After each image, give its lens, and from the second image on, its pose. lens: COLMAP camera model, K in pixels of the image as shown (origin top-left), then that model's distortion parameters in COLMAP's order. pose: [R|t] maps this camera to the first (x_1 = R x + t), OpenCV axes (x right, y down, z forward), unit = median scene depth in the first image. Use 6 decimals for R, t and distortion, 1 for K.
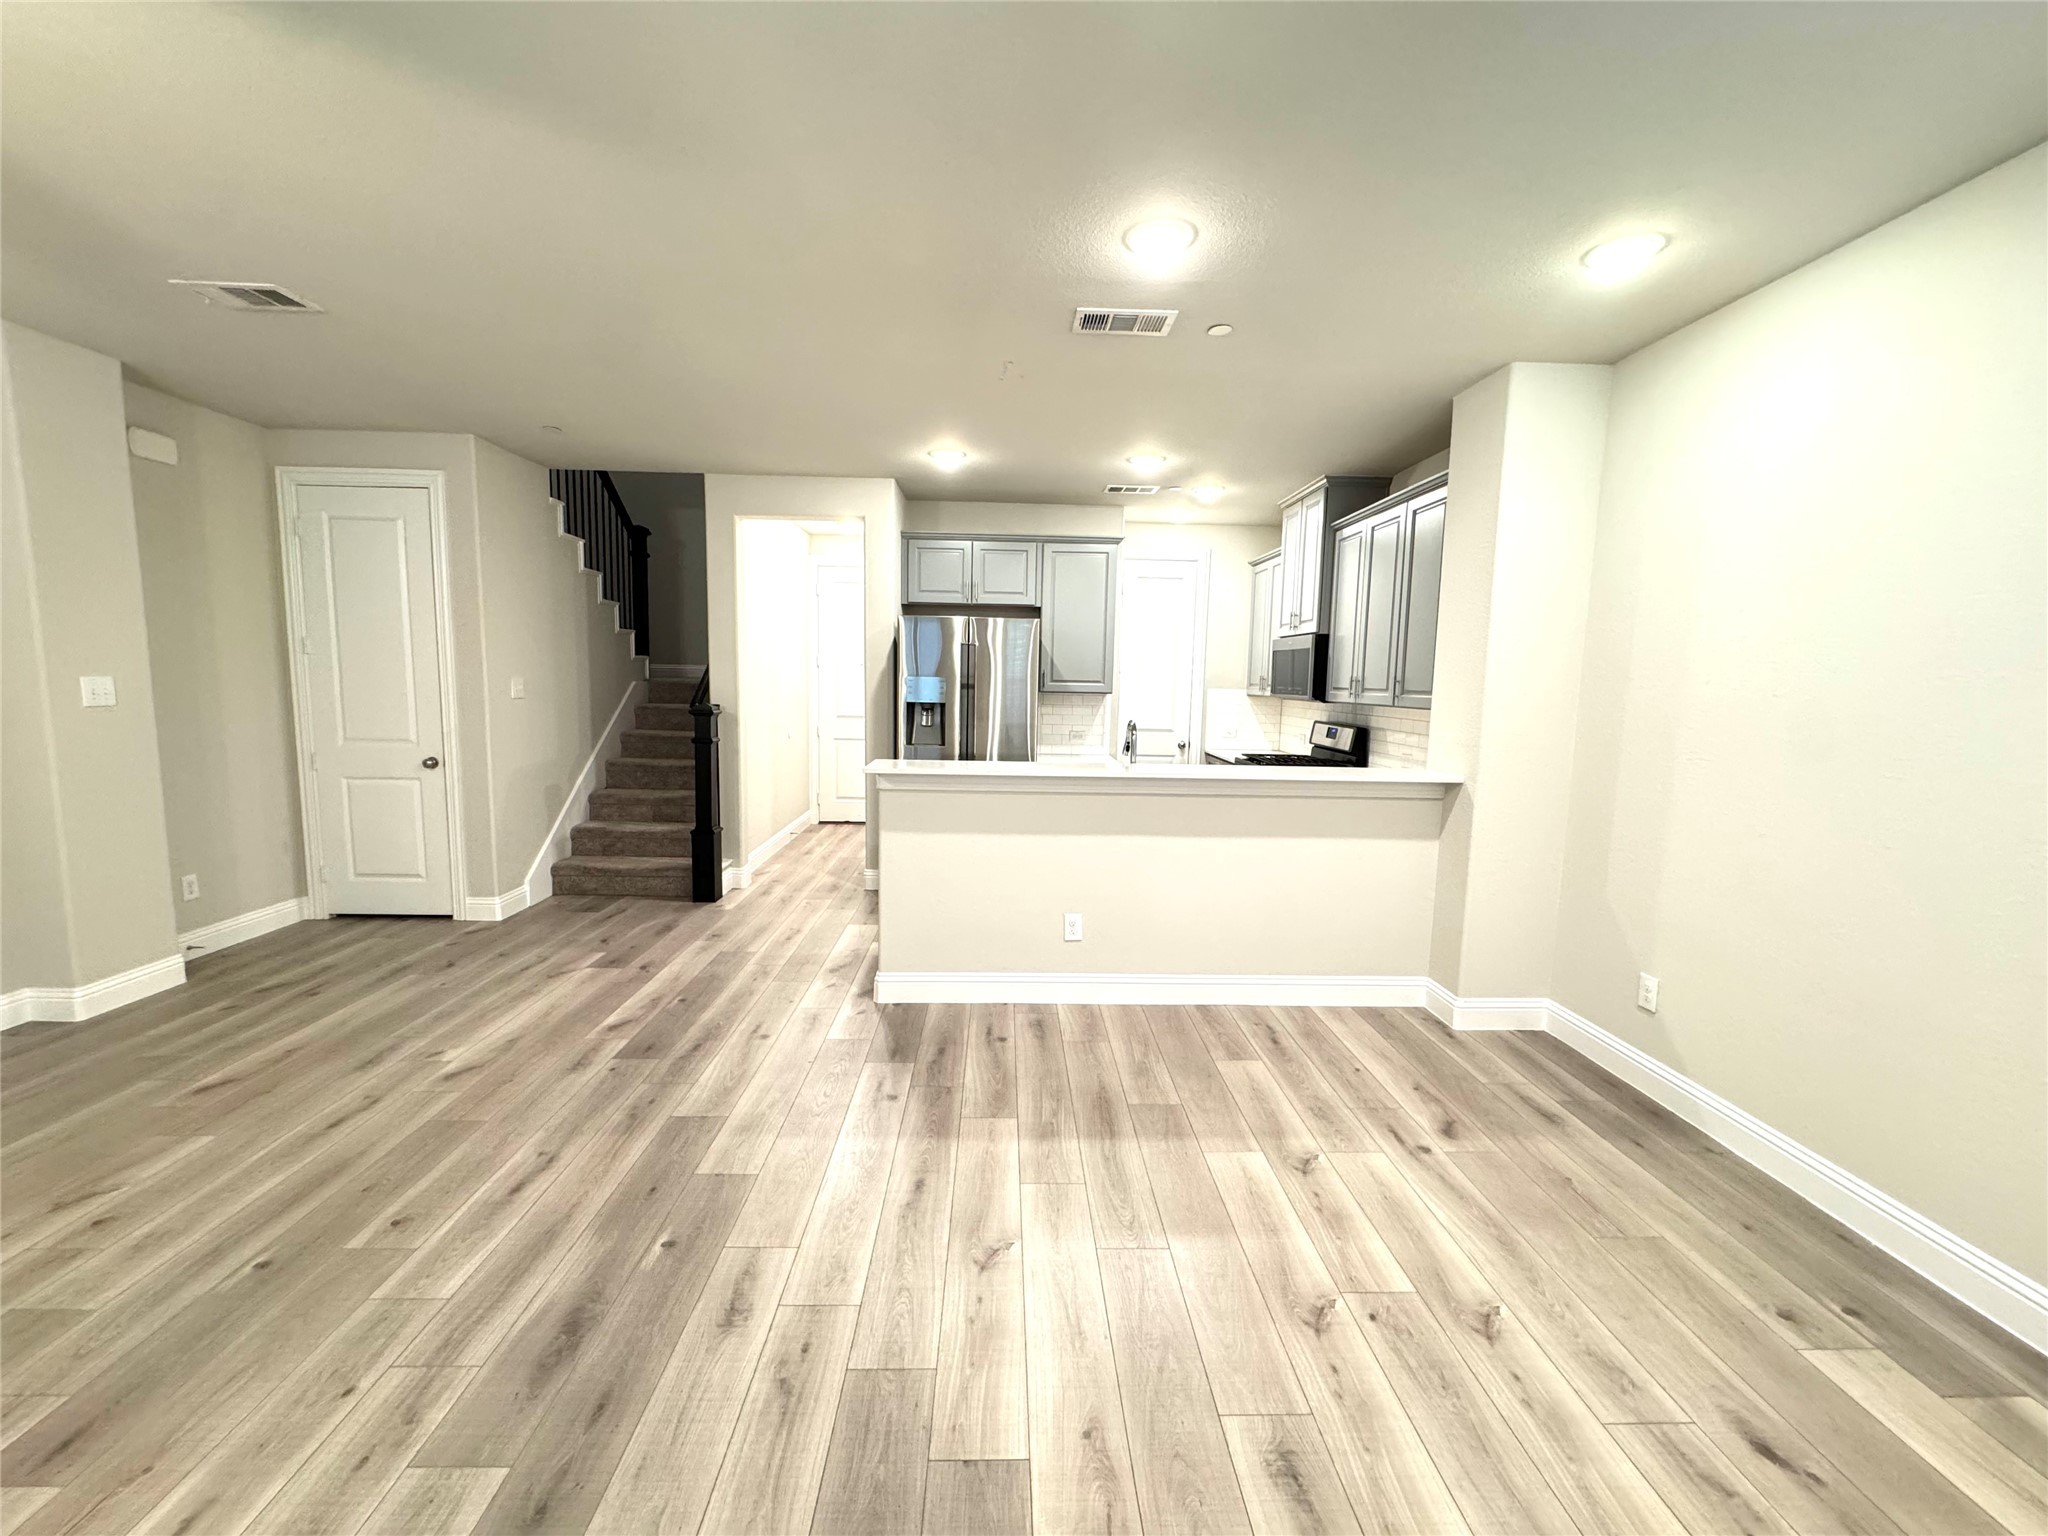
lens RADIAL K [[817.2, 0, 1023.3], [0, 817.2, 767.4], [0, 0, 1]] dist [-0.002792, 0.000627]
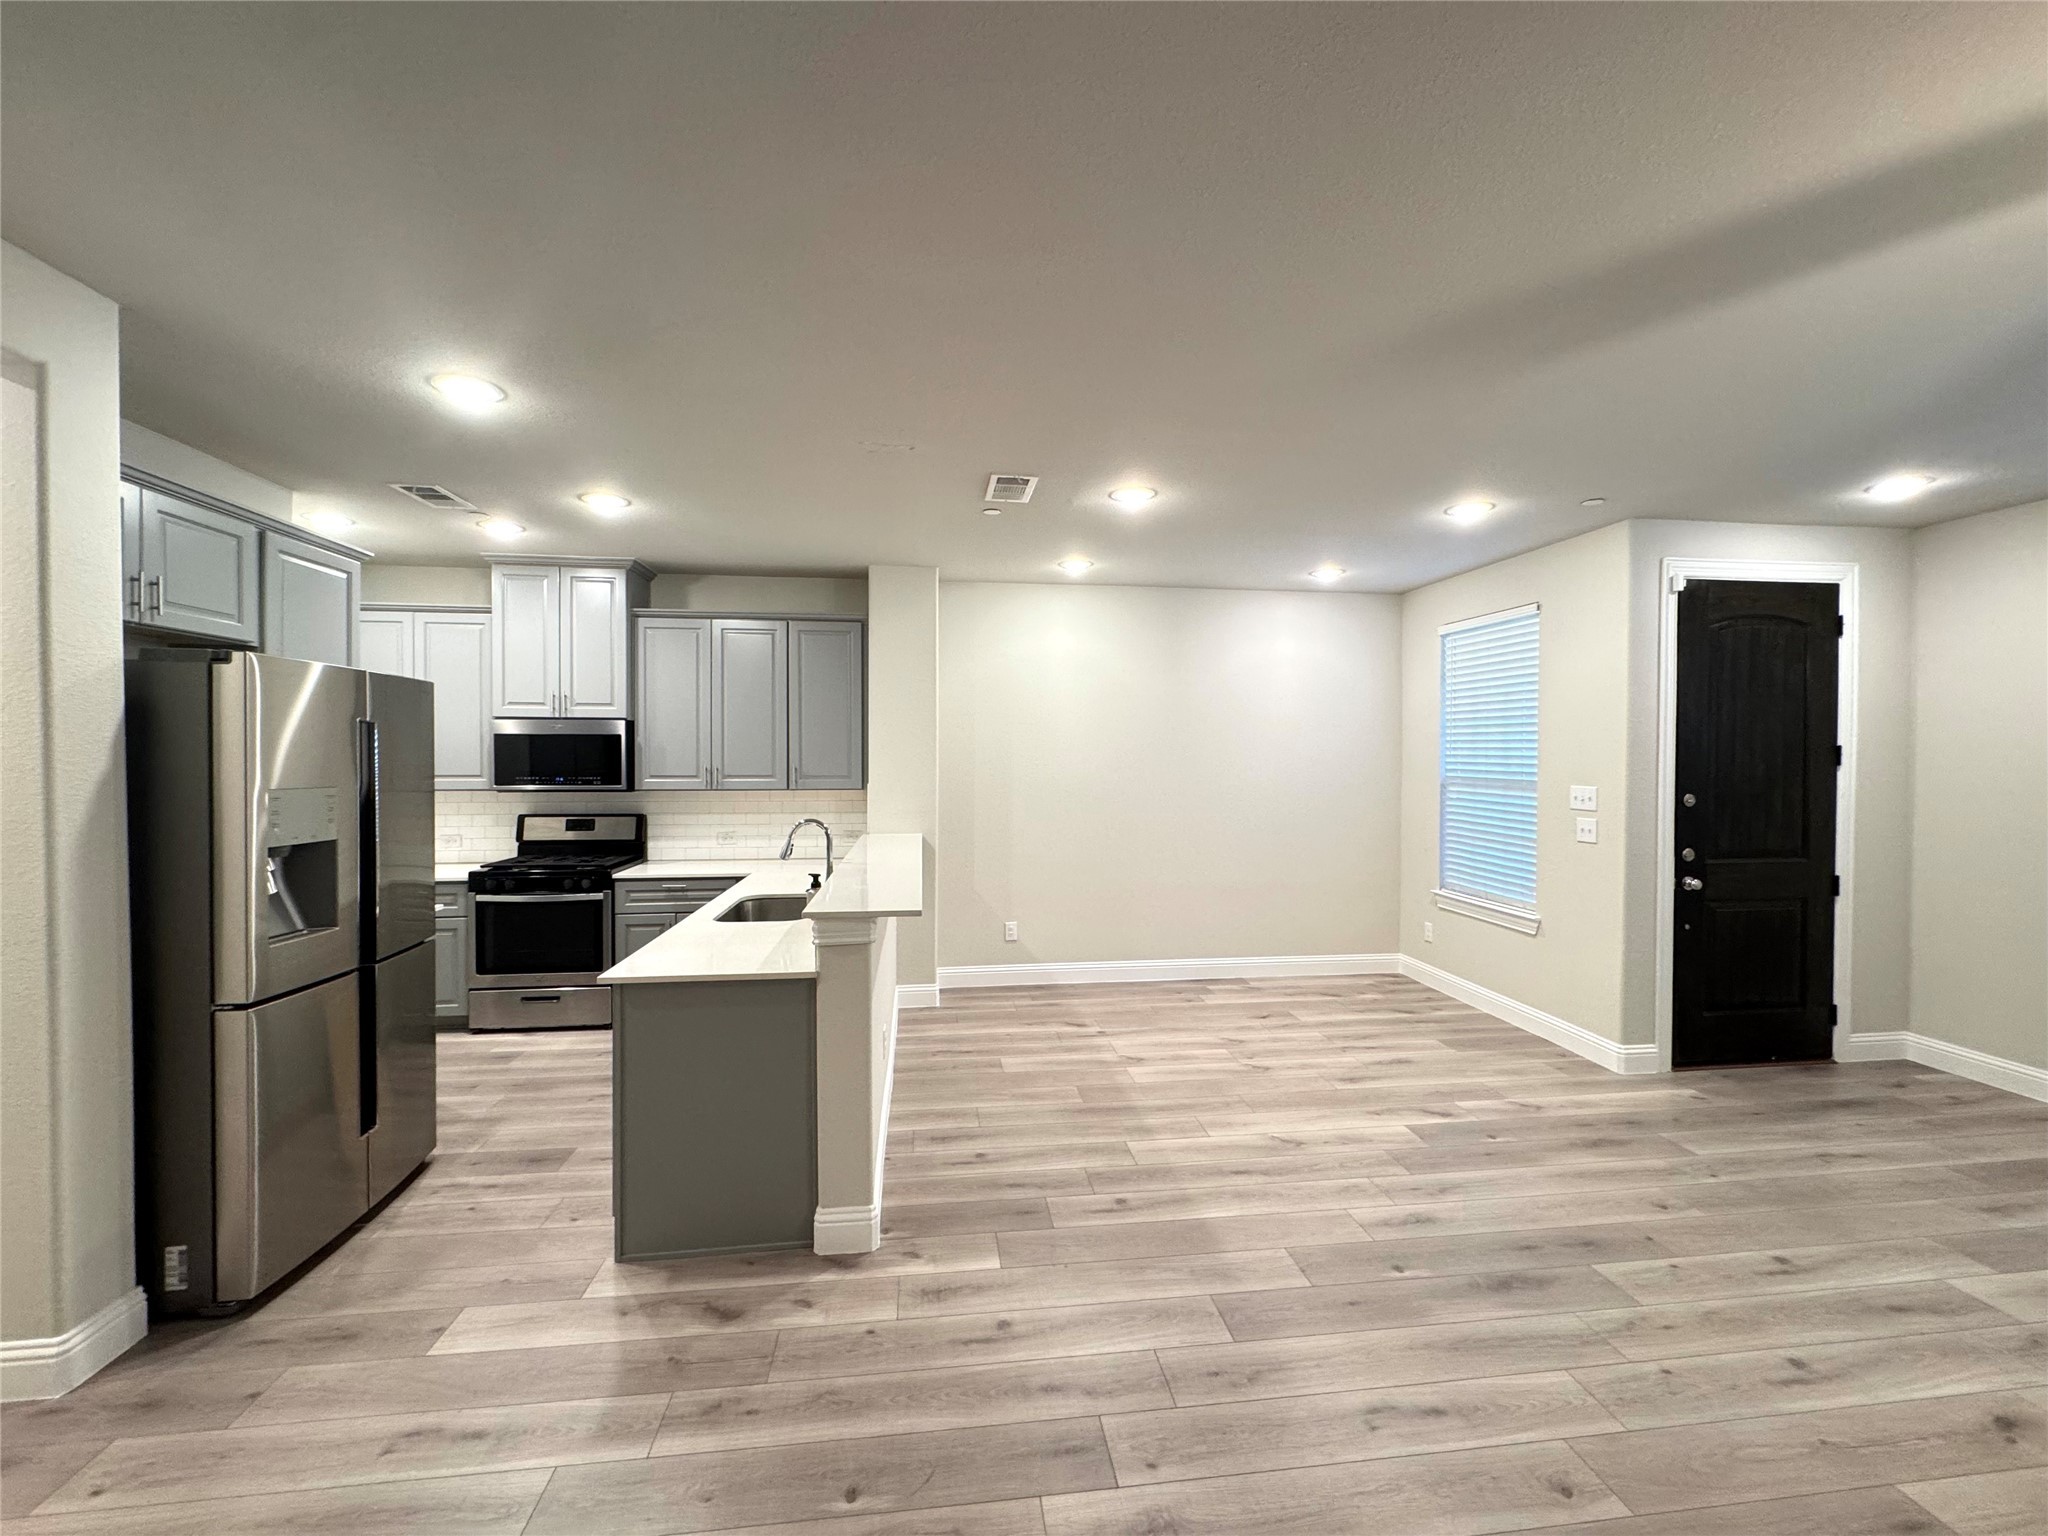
lens RADIAL K [[817.2, 0, 1021.8], [0, 817.2, 763.2], [0, 0, 1]] dist [-0.002792, 0.000627]
pose [[-0.094862, -0.027224, 0.995118, -0.787833], [0.107461, 0.993505, 0.037424, -0.125250], [-0.989673, 0.110486, -0.091321, 0.802652]]
